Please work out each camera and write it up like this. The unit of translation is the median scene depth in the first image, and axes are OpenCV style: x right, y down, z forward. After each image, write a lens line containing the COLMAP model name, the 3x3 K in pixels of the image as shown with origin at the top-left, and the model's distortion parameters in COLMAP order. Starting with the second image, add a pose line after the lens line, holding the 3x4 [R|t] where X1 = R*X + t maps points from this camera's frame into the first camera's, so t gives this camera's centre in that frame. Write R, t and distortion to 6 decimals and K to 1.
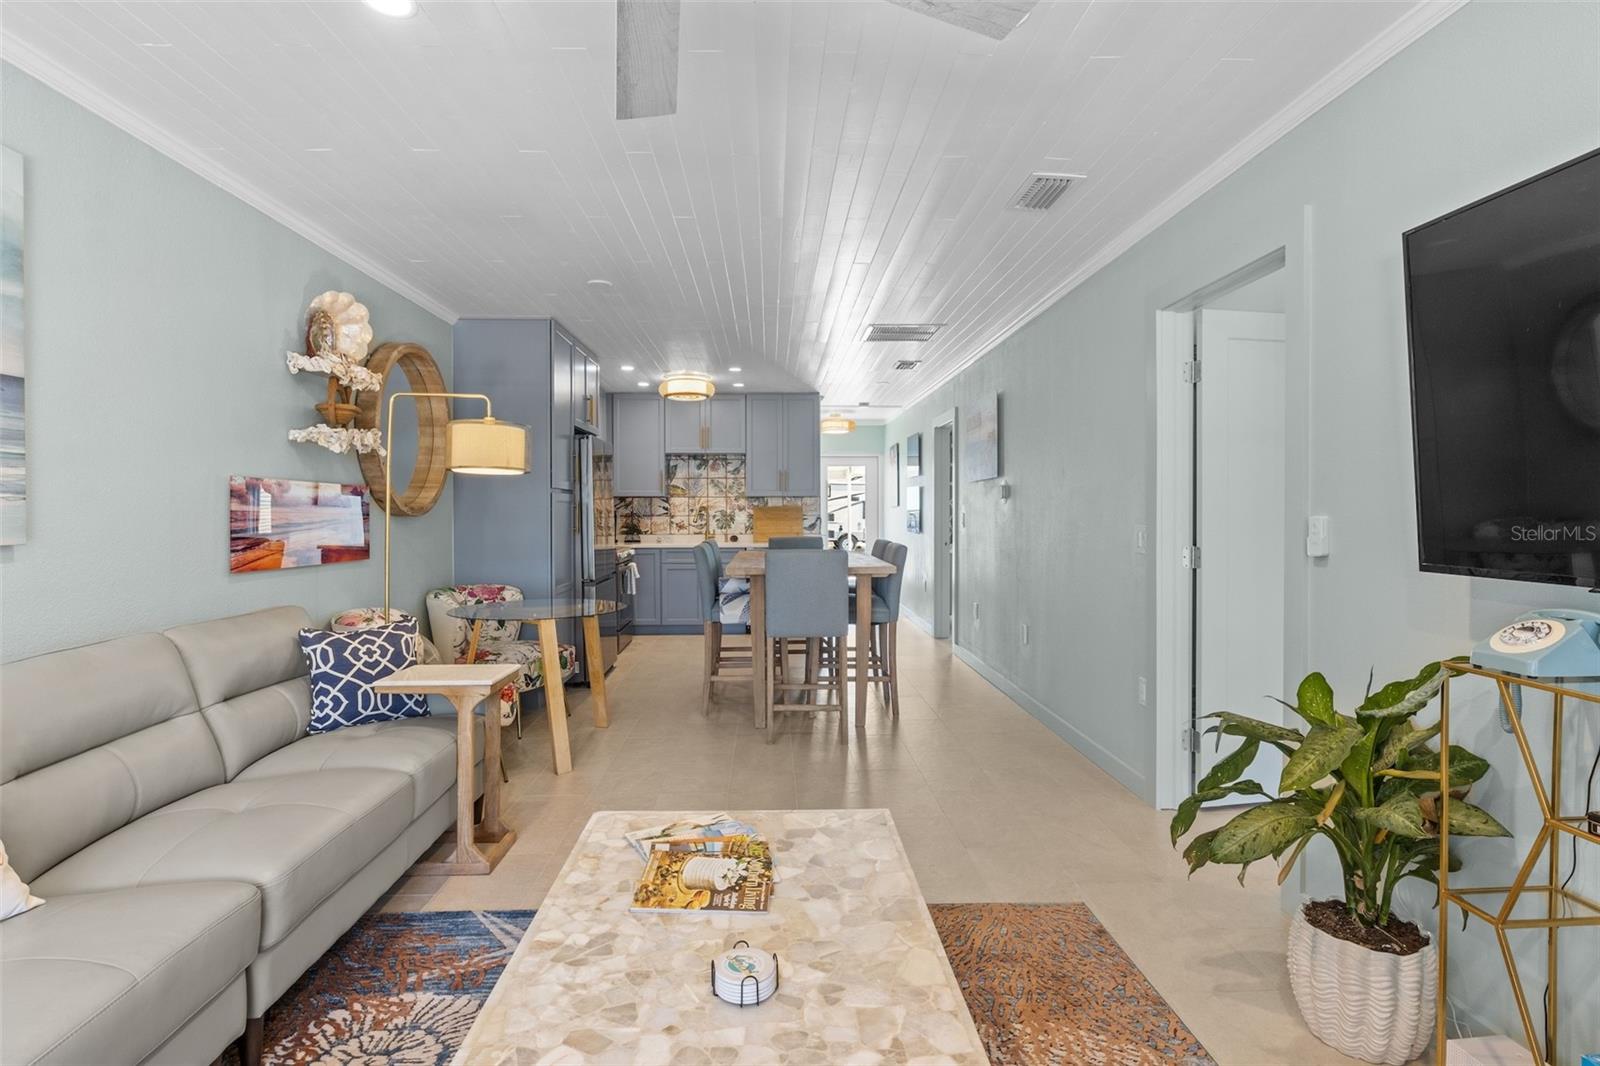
lens RADIAL K [[823.3, 0, 795.4], [0, 823.3, 509.9], [0, 0, 1]] dist [-0.008503, -0.000917]
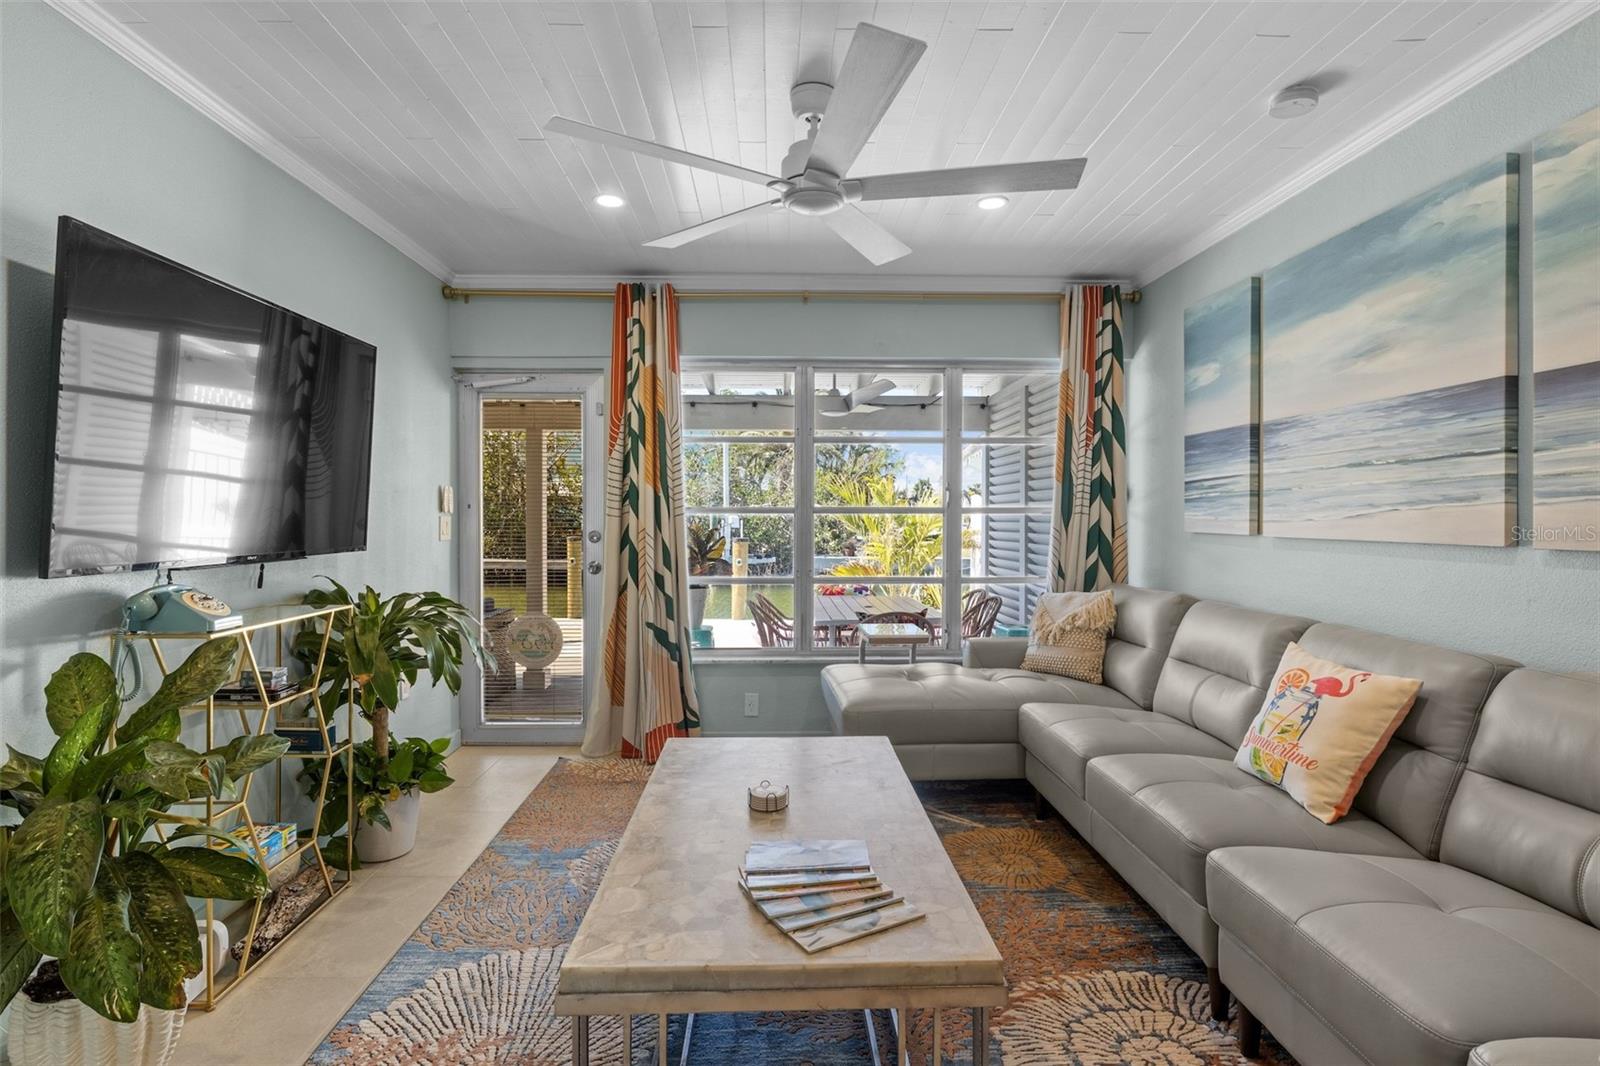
lens RADIAL K [[799.0, 0, 794.9], [0, 799.0, 520.7], [0, 0, 1]] dist [-0.007582, -0.000823]
pose [[-0.999974, 0.002892, 0.006561, -0.064907], [0.002946, 0.999961, 0.008268, 0.000481], [-0.006536, 0.008287, -0.999944, 1.320073]]
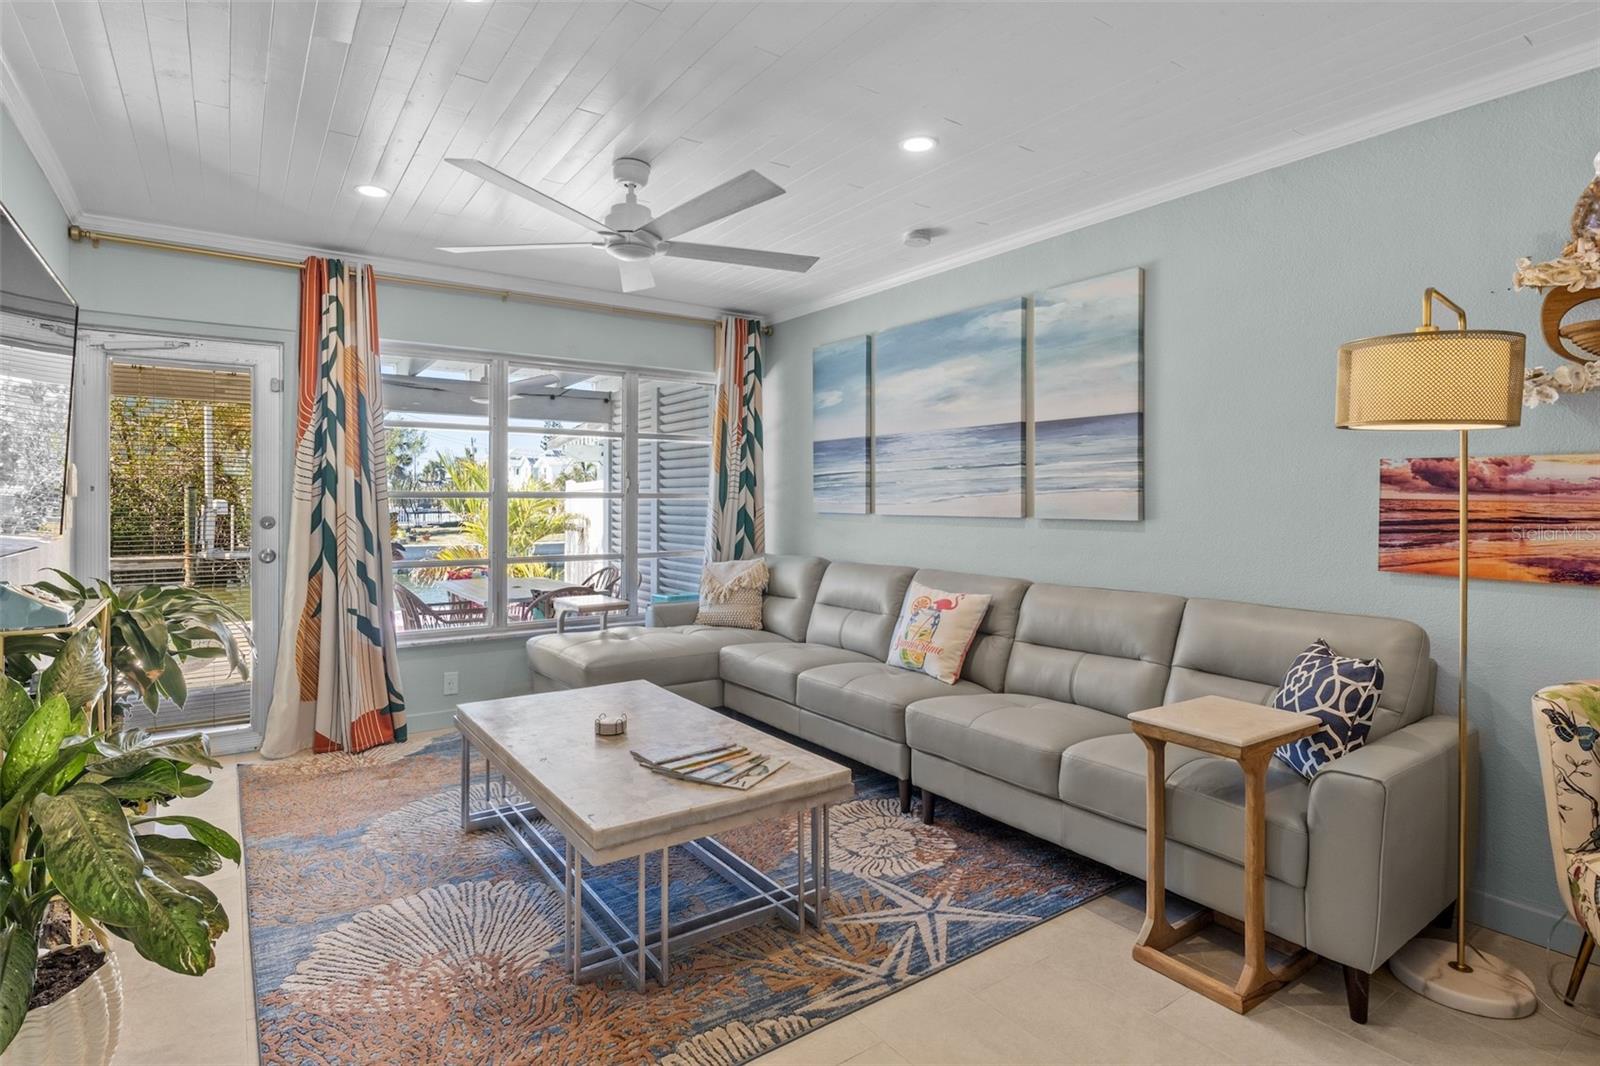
lens RADIAL K [[809.7, 0, 791.9], [0, 809.7, 500.7], [0, 0, 1]] dist [-0.010105, 0.000777]
pose [[-0.840196, 0.002299, -0.542277, 0.330724], [0.000392, 0.999993, 0.003631, -0.000852], [0.542282, 0.002838, -0.840192, 1.499133]]
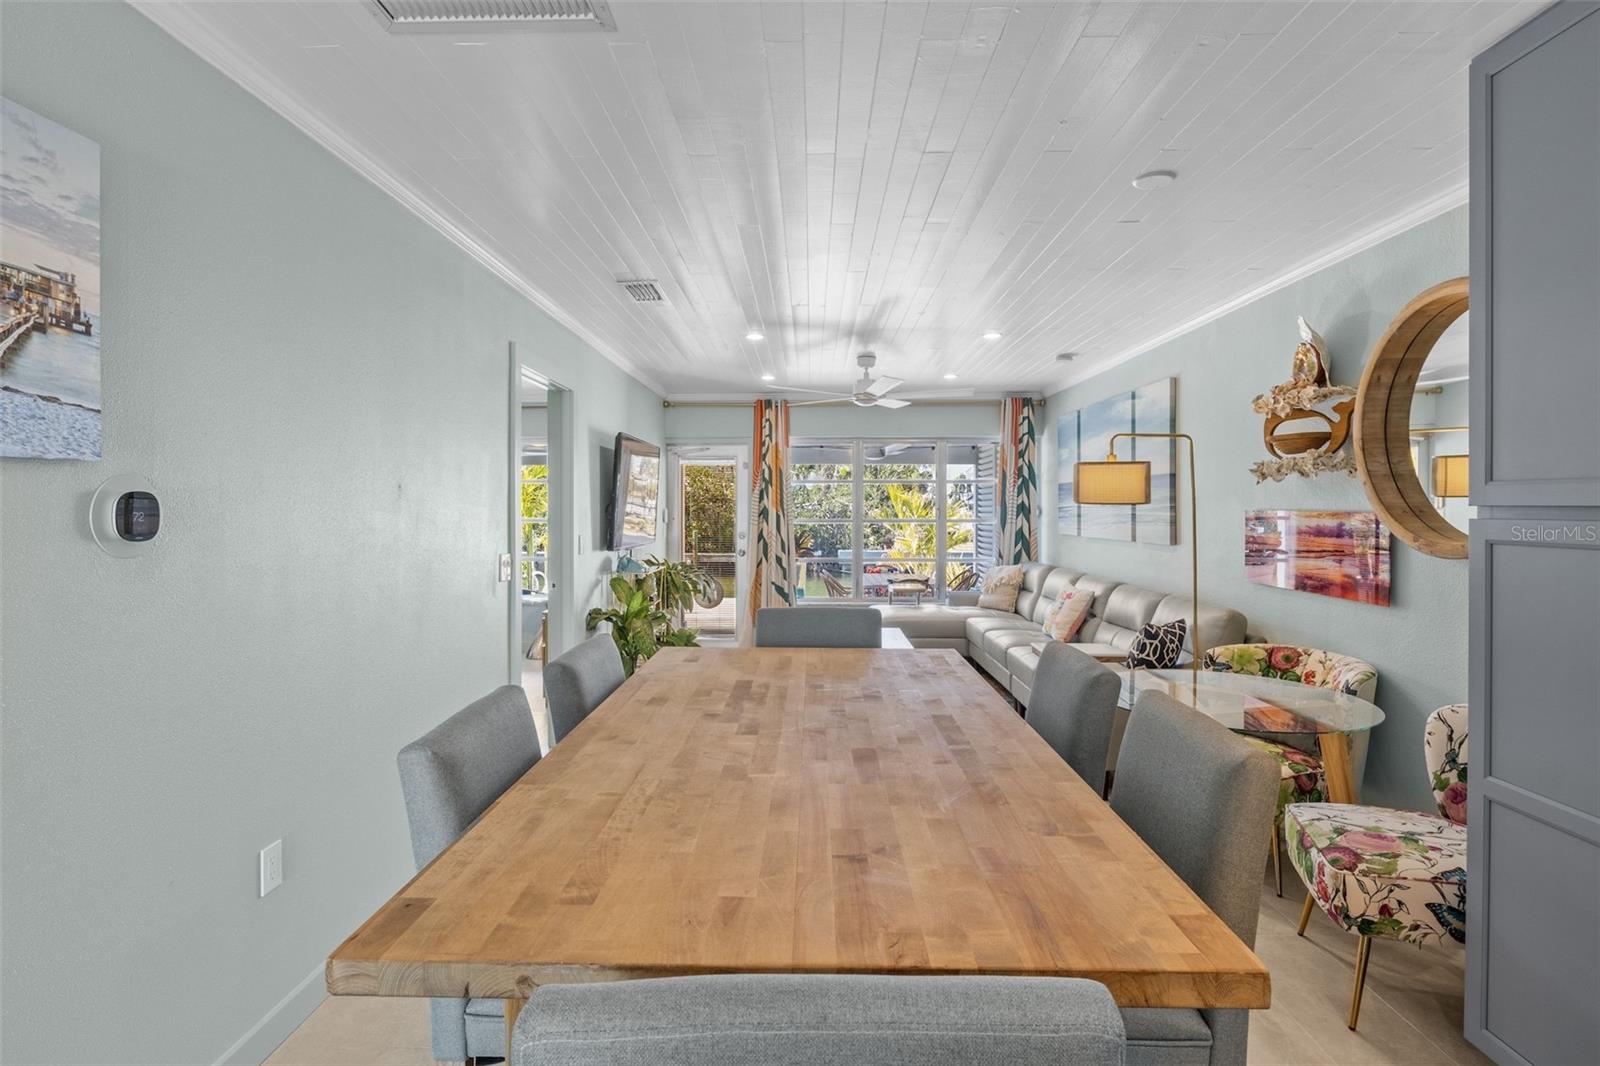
lens RADIAL K [[809.7, 0, 791.9], [0, 809.7, 500.7], [0, 0, 1]] dist [-0.010105, 0.000777]
pose [[-0.998289, 0.003607, 0.058354, -0.008412], [0.003028, 0.999945, -0.010004, -0.050228], [-0.058386, -0.009810, -0.998246, 2.618372]]
